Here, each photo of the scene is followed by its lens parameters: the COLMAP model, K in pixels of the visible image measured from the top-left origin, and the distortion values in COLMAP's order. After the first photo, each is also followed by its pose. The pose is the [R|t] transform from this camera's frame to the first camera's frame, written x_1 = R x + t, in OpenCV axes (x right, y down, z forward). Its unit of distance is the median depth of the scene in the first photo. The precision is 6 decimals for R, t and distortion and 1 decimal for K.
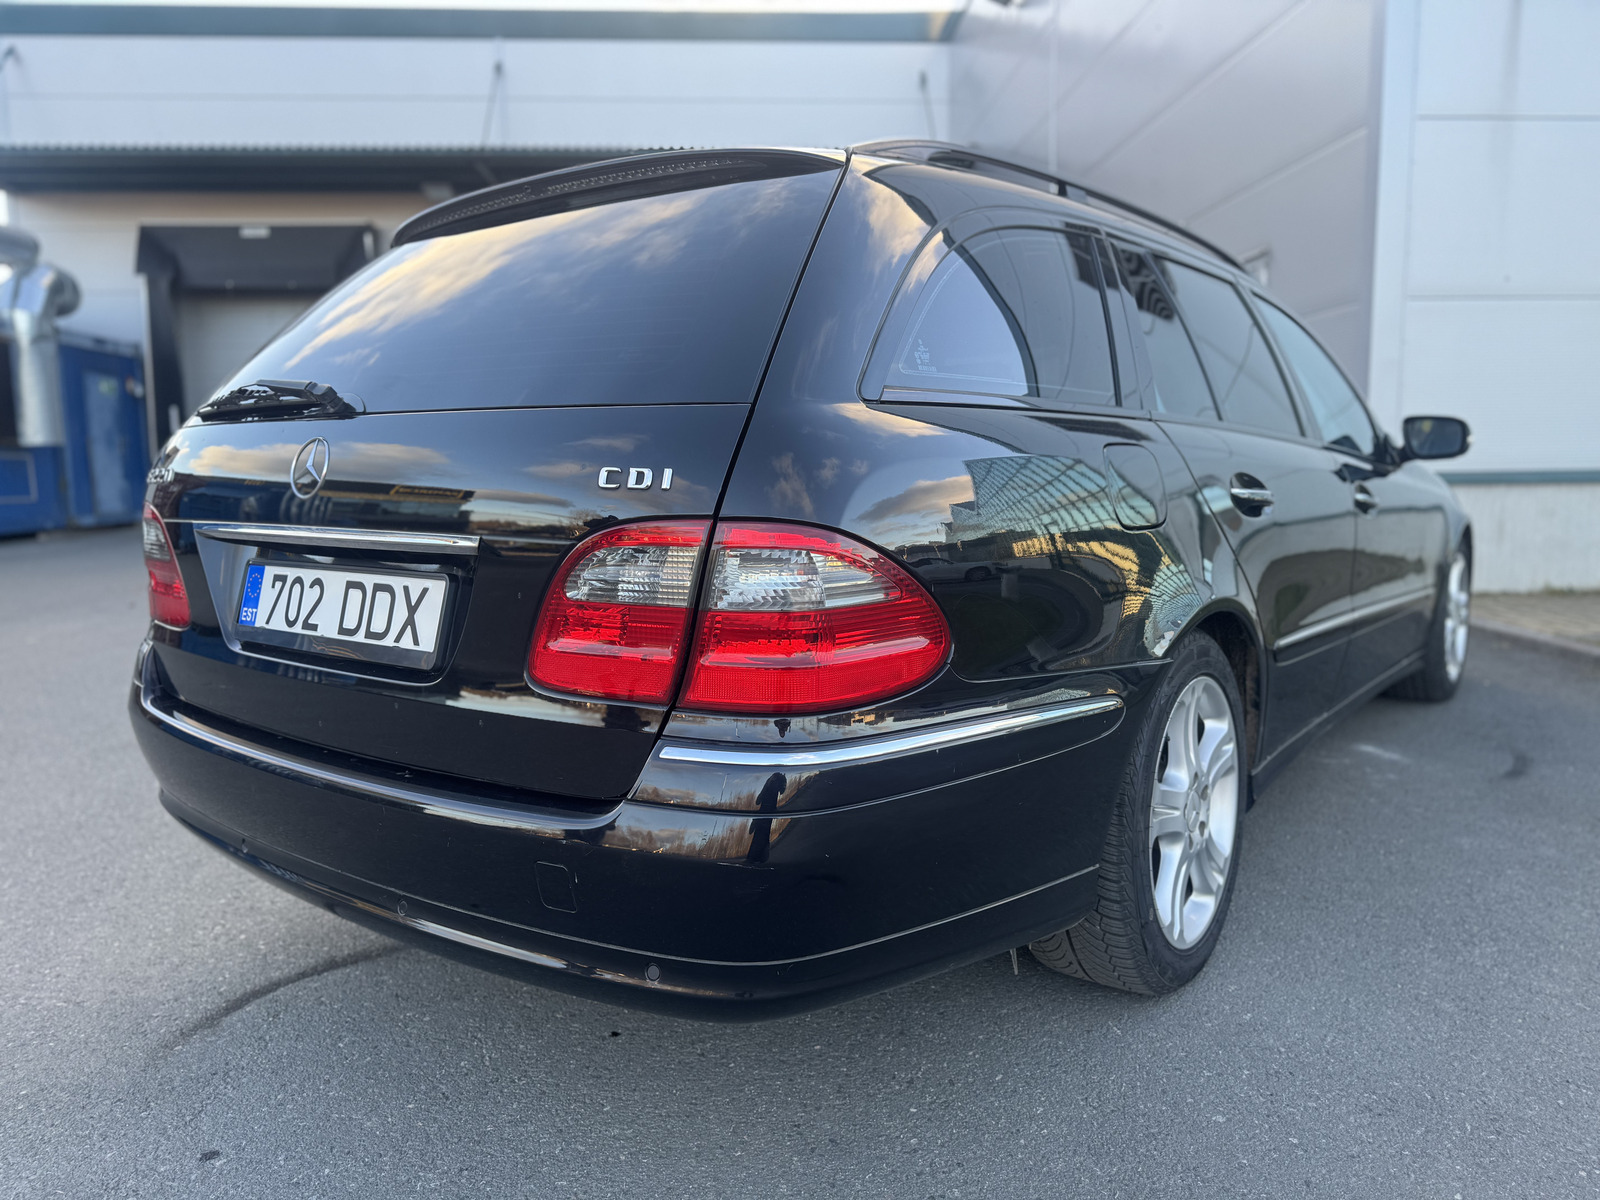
lens RADIAL K [[1105.8, 0, 835.5], [0, 1105.8, 600.5], [0, 0, 1]] dist [0.035031, -0.003719]
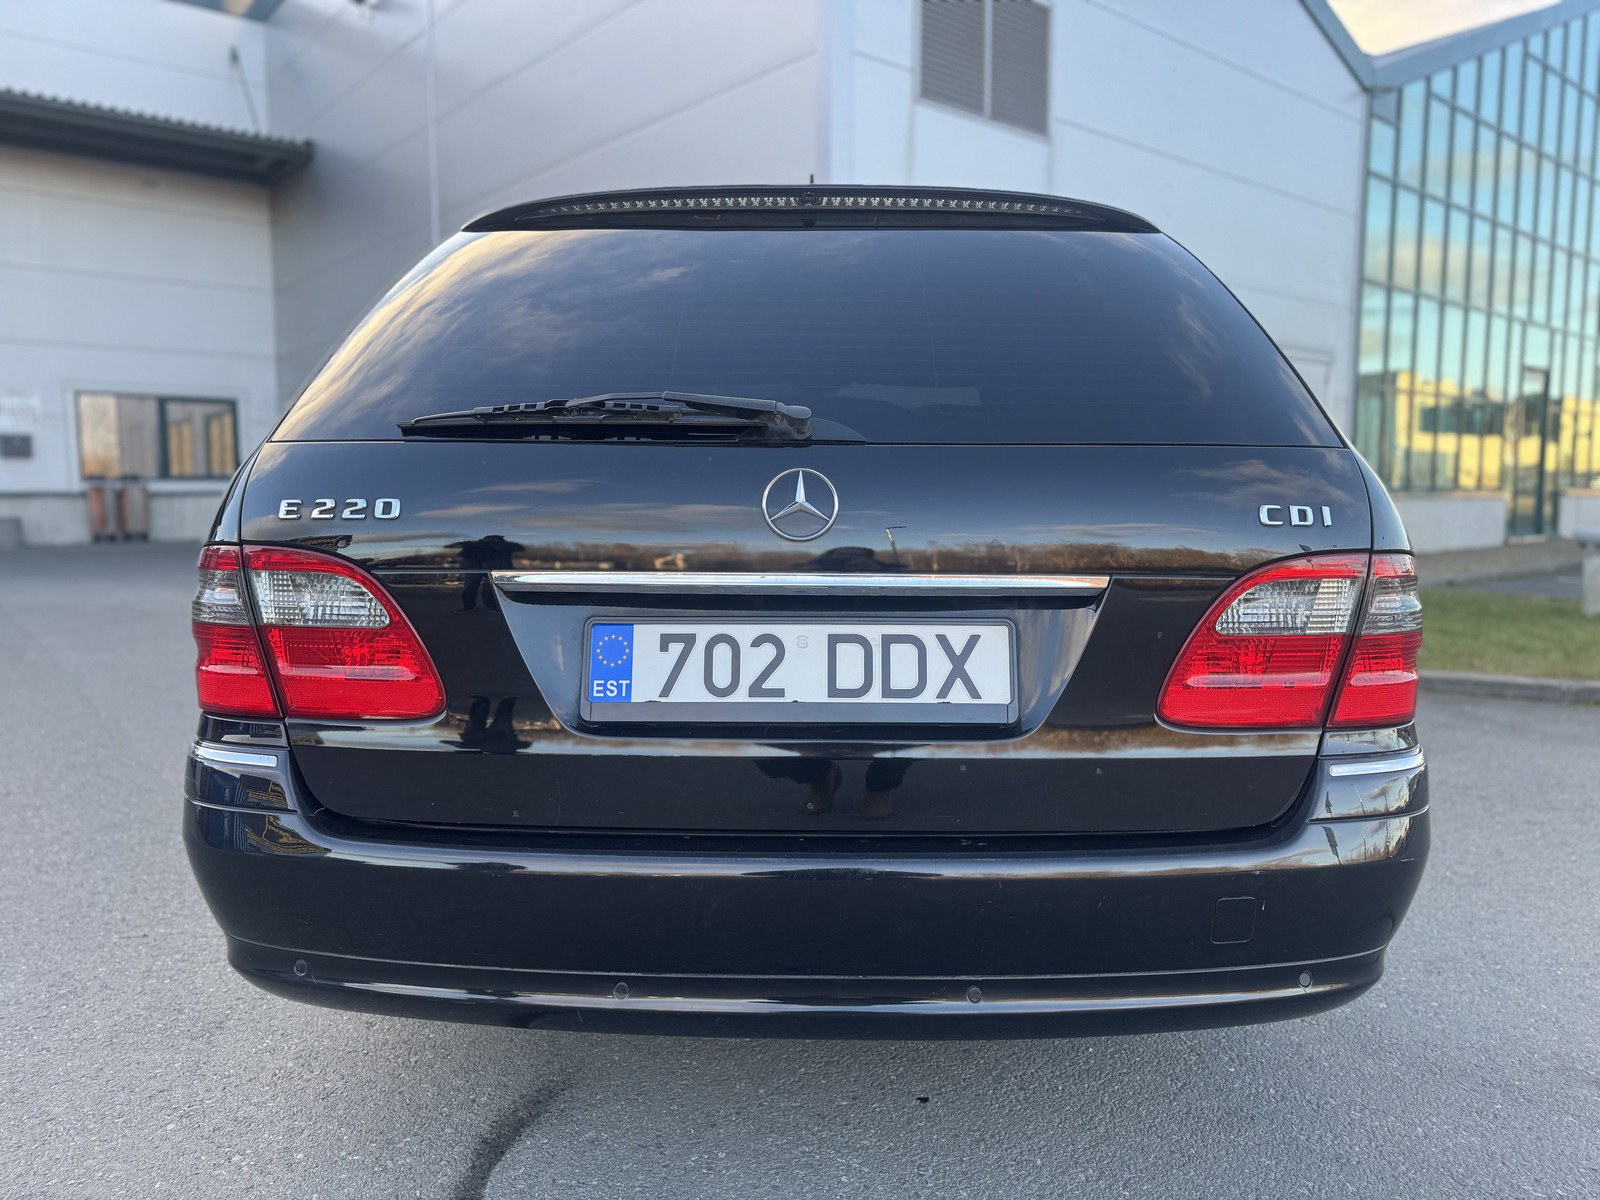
lens RADIAL K [[1105.8, 0, 835.5], [0, 1105.8, 600.5], [0, 0, 1]] dist [0.035031, -0.003719]
pose [[0.823922, -0.043862, 0.565003, -1.080832], [0.058954, 0.998225, -0.008478, -0.042887], [-0.563628, 0.040295, 0.825046, 0.344129]]
